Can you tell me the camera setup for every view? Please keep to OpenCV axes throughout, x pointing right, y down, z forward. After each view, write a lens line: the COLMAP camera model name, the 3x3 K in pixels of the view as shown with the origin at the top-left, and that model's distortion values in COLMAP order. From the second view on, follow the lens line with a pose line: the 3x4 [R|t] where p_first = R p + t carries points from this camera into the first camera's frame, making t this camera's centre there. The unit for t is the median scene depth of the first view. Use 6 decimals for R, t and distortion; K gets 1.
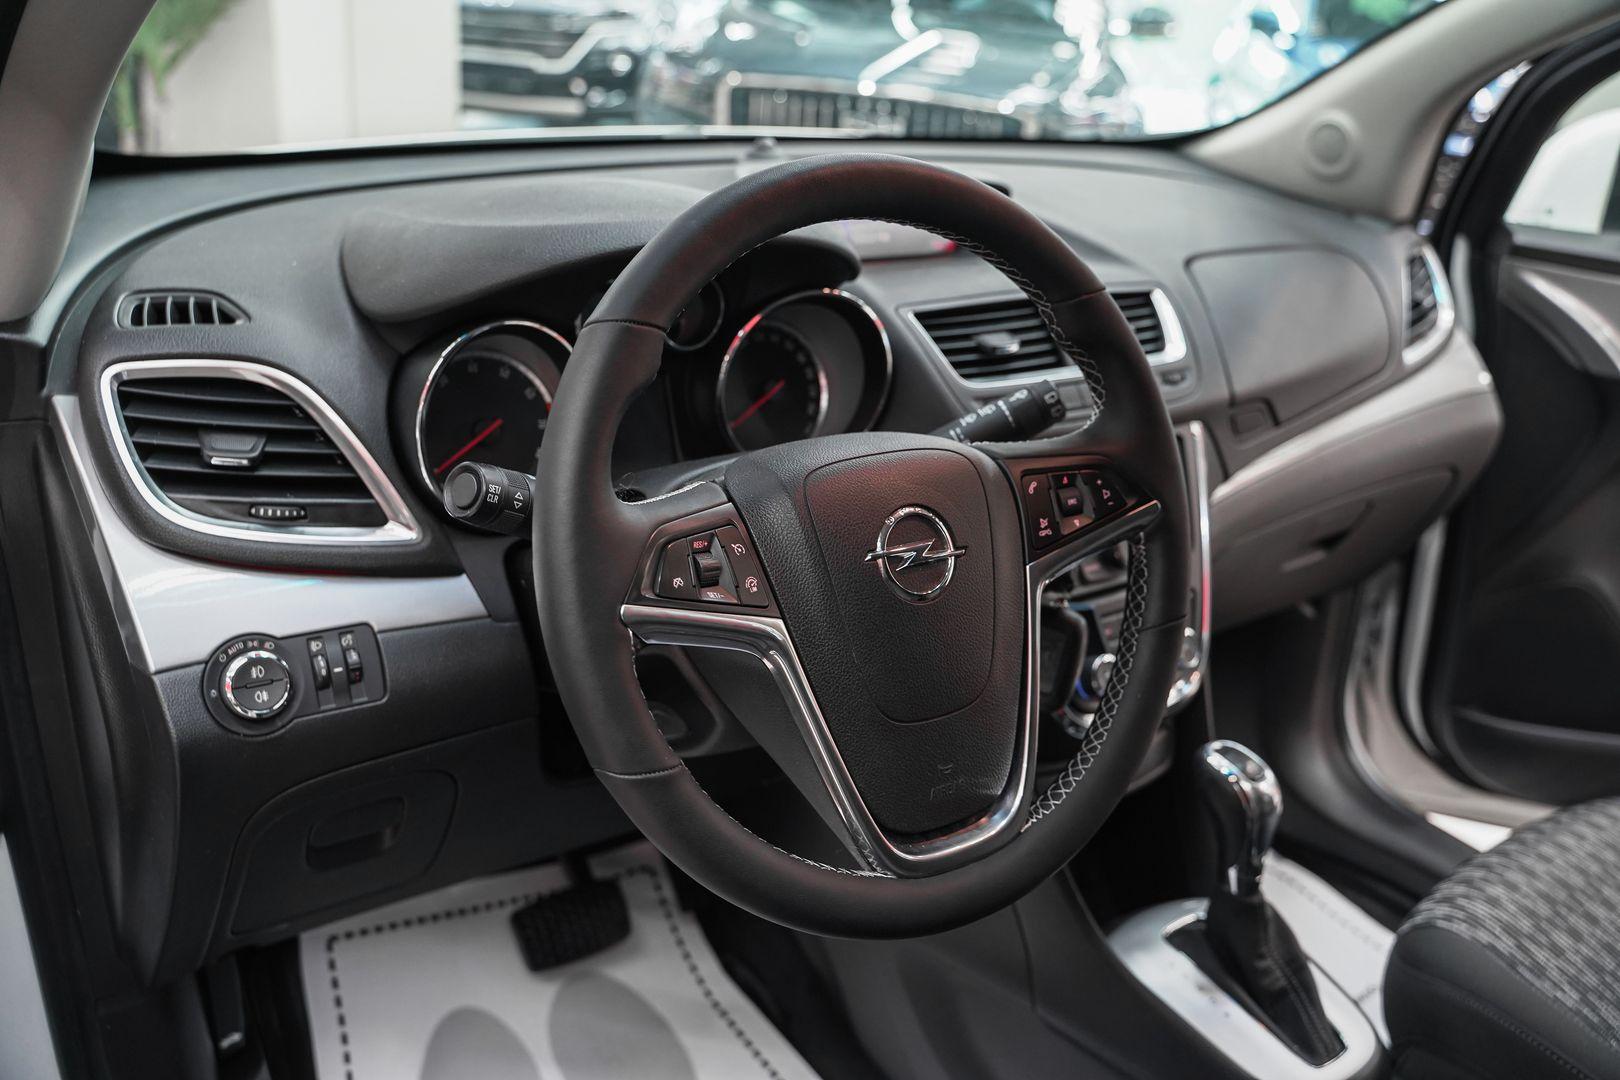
lens RADIAL K [[1297.0, 0, 803.4], [0, 1297.0, 543.8], [0, 0, 1]] dist [-0.111713, 0.084208]
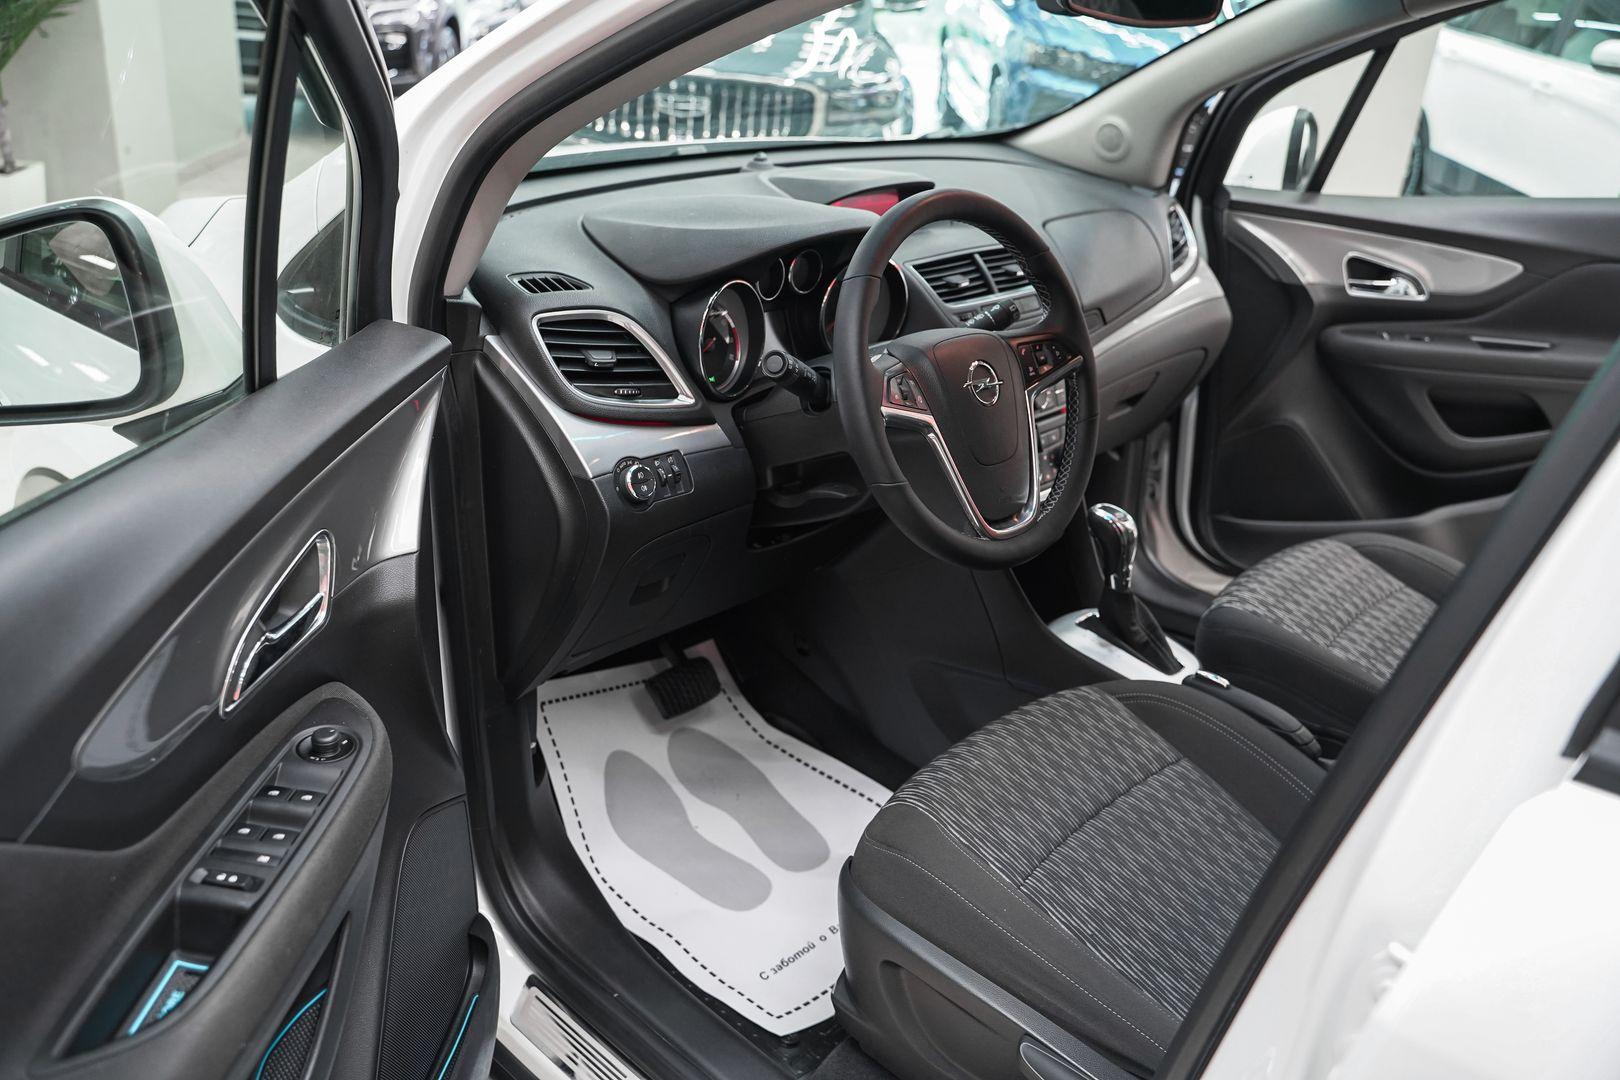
lens RADIAL K [[1297.0, 0, 803.4], [0, 1297.0, 543.8], [0, 0, 1]] dist [-0.111713, 0.084208]
pose [[0.978317, -0.089969, 0.186550, -0.396706], [0.083131, 0.995559, 0.044178, 0.097170], [-0.189696, -0.027712, 0.981452, -0.637966]]
